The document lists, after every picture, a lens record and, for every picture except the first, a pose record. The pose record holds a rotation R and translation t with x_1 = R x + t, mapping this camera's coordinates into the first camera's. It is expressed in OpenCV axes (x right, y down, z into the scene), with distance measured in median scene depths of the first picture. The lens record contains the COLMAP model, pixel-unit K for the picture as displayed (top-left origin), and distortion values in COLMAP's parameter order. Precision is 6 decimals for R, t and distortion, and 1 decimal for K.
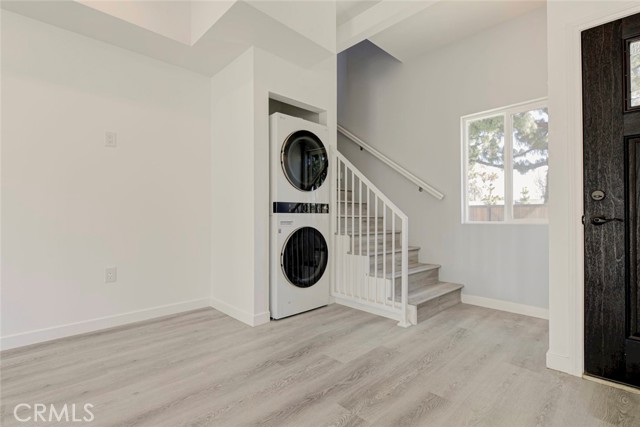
lens RADIAL K [[299.3, 0, 326.7], [0, 299.3, 214.8], [0, 0, 1]] dist [0.011435, -0.002923]
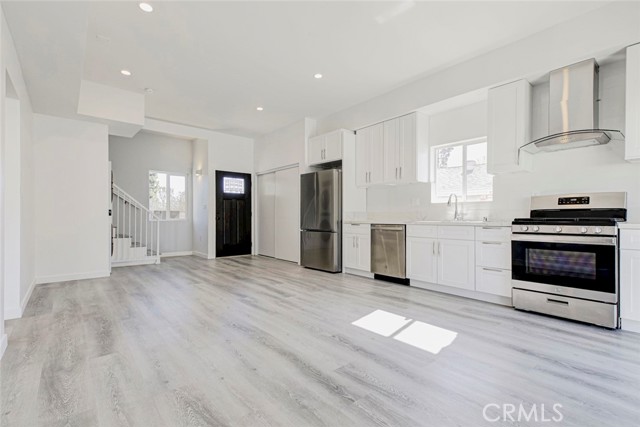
lens RADIAL K [[299.3, 0, 321.2], [0, 299.3, 223.3], [0, 0, 1]] dist [0.011435, -0.002923]
pose [[0.082167, -0.028639, 0.996207, -2.643758], [-0.011492, 0.999493, 0.029682, -0.047825], [-0.996552, -0.013888, 0.081796, -0.626084]]
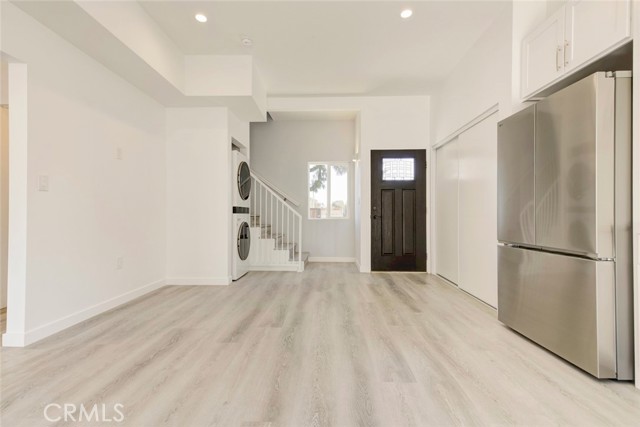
lens RADIAL K [[299.3, 0, 314.8], [0, 299.3, 211.9], [0, 0, 1]] dist [0.011435, -0.002923]
pose [[0.733816, 0.002875, 0.679342, -1.258932], [-0.007070, 0.999969, 0.003405, -0.032263], [-0.679311, -0.007301, 0.733814, -0.610071]]
